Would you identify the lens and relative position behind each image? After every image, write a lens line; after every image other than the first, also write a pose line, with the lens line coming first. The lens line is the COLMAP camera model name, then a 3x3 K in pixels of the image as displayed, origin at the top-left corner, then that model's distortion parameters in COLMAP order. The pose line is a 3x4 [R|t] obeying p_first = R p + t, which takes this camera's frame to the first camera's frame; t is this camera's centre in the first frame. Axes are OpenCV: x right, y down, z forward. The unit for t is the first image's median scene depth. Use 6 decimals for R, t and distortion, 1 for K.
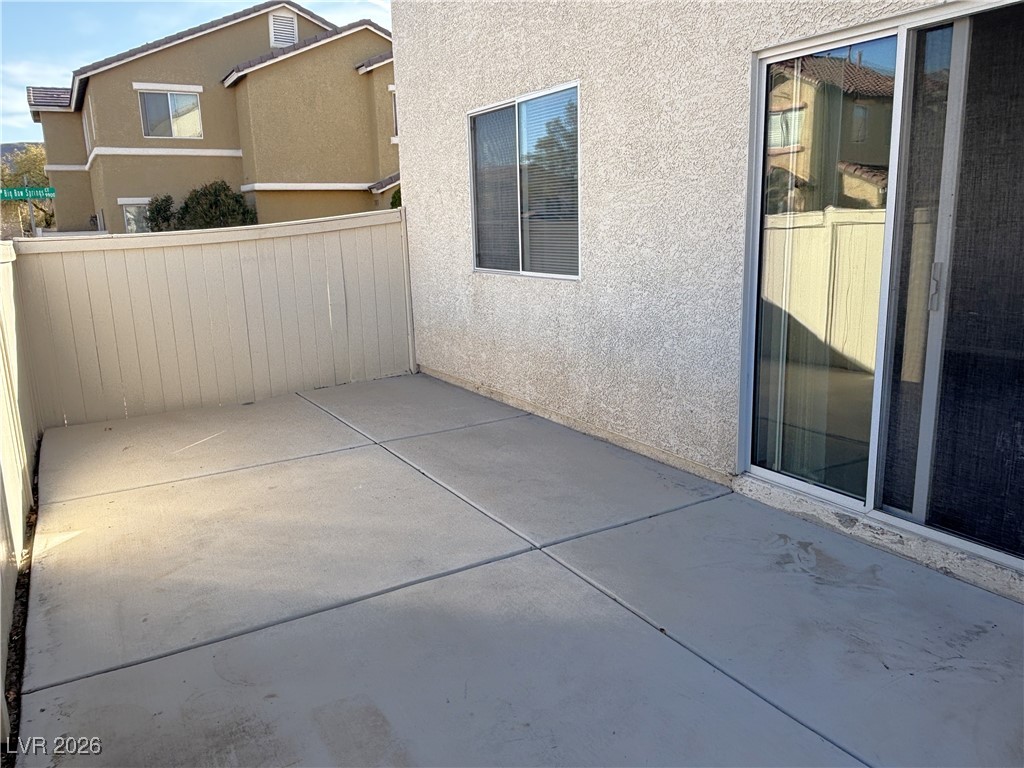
lens RADIAL K [[766.4, 0, 512.0], [0, 766.4, 384.0], [0, 0, 1]] dist [0.001270, 0.000782]
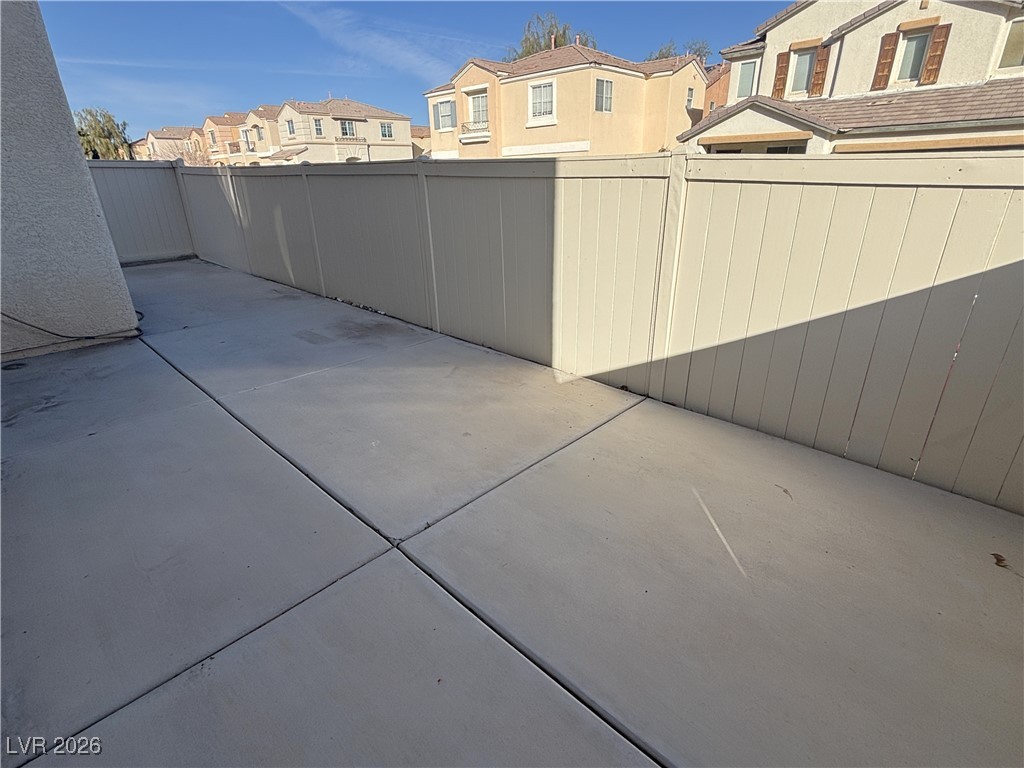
lens RADIAL K [[499.6, 0, 512.0], [0, 499.6, 384.0], [0, 0, 1]] dist [-0.000187, -0.000017]
pose [[-0.957783, 0.151683, -0.244220, -0.329164], [-0.014903, 0.822150, 0.569077, -0.431548], [0.287105, 0.548692, -0.785180, 2.221765]]
